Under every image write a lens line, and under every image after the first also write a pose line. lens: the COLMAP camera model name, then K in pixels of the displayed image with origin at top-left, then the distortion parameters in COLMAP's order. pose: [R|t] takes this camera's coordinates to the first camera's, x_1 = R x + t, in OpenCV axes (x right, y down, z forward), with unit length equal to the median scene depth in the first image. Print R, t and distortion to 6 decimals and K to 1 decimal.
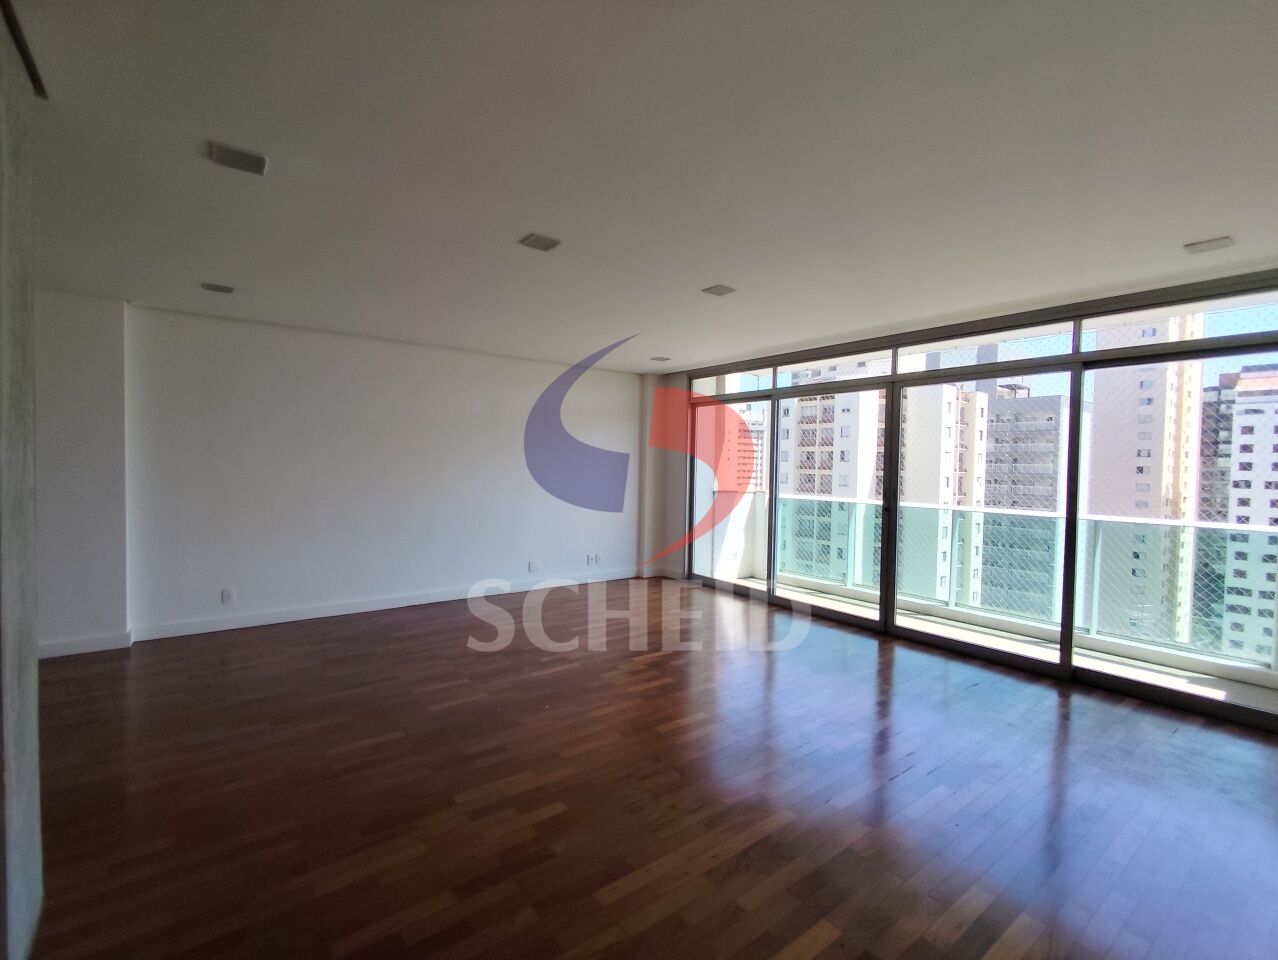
lens RADIAL K [[588.4, 0, 639.0], [0, 588.4, 480.0], [0, 0, 1]] dist [0.002722, 0.001311]
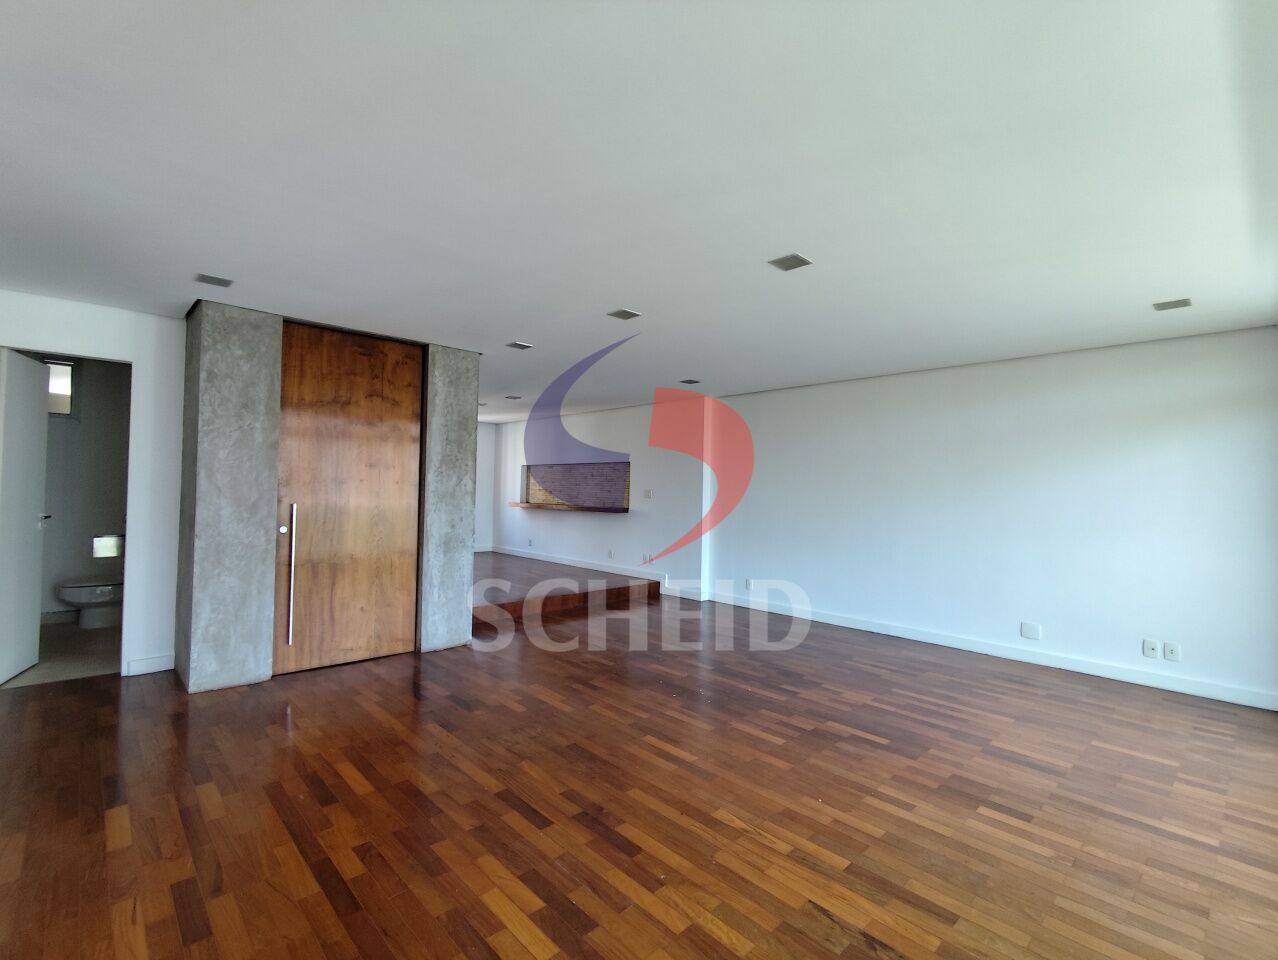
lens RADIAL K [[588.4, 0, 639.0], [0, 588.4, 480.0], [0, 0, 1]] dist [0.002722, 0.001311]
pose [[0.104252, -0.026112, -0.994208, 0.690495], [-0.042448, 0.998628, -0.030679, -0.001698], [0.993645, 0.045401, 0.103001, 0.542216]]
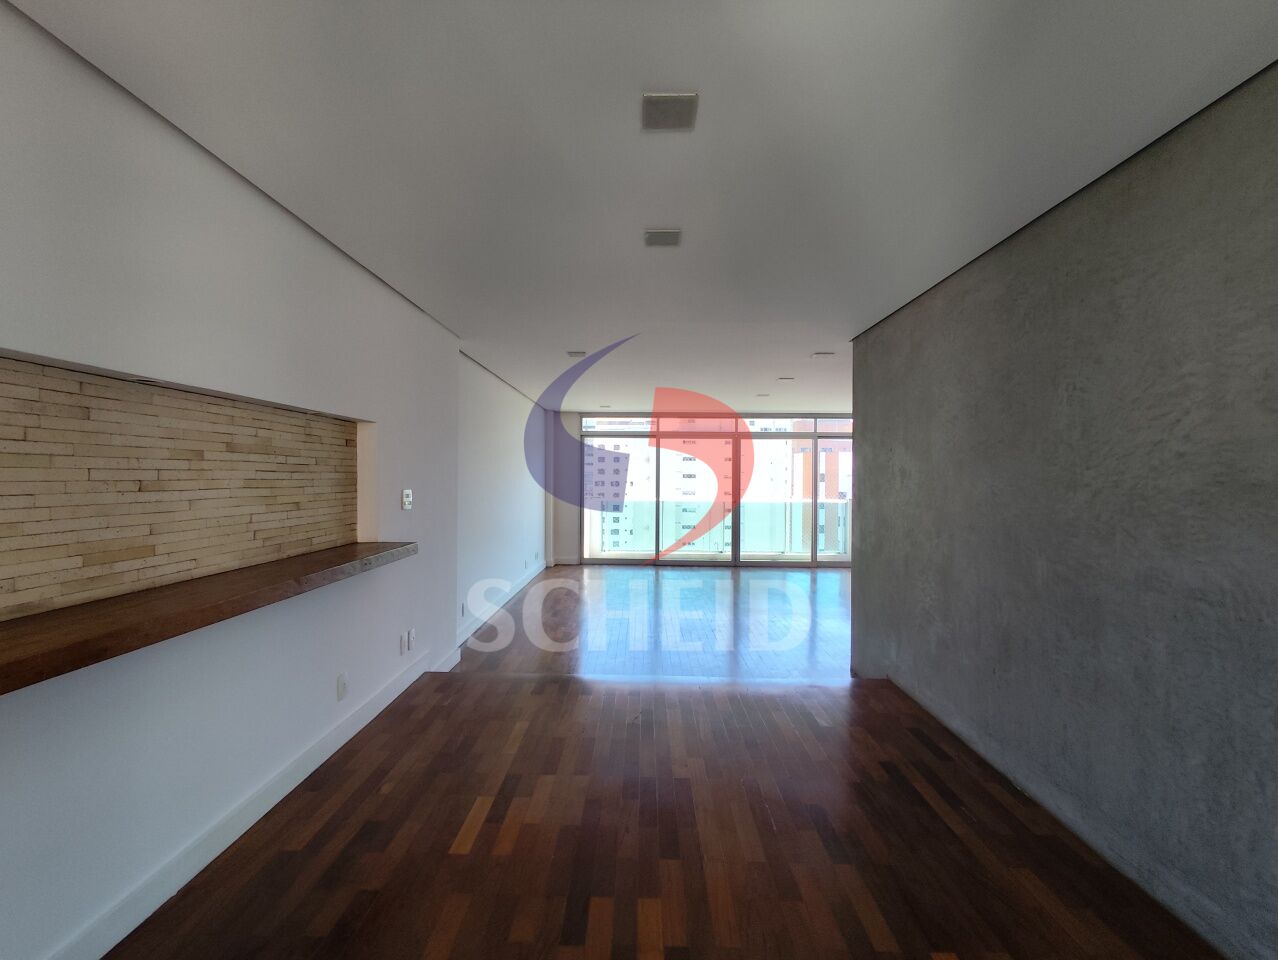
lens RADIAL K [[588.4, 0, 639.0], [0, 588.4, 480.0], [0, 0, 1]] dist [0.002722, 0.001311]
pose [[0.615871, -0.016868, 0.787667, -1.260368], [0.024671, 0.999693, 0.002119, -0.032852], [-0.787461, 0.018127, 0.616098, 0.066507]]
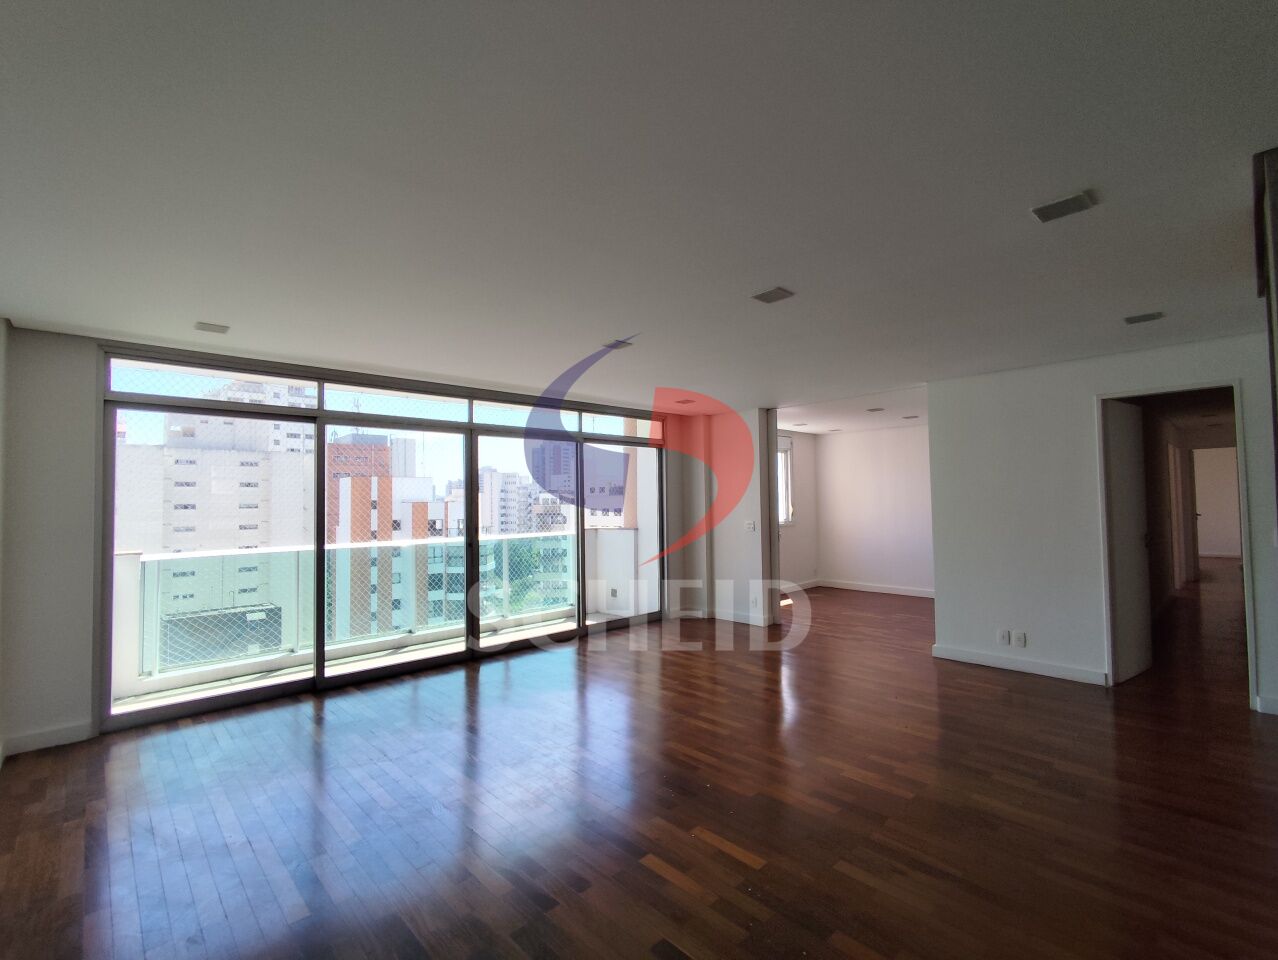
lens RADIAL K [[588.4, 0, 639.0], [0, 588.4, 480.0], [0, 0, 1]] dist [0.002722, 0.001311]
pose [[-0.097292, 0.013562, 0.995163, -0.687971], [0.035287, 0.999325, -0.010169, -0.047113], [-0.994630, 0.034127, -0.097705, 0.781700]]
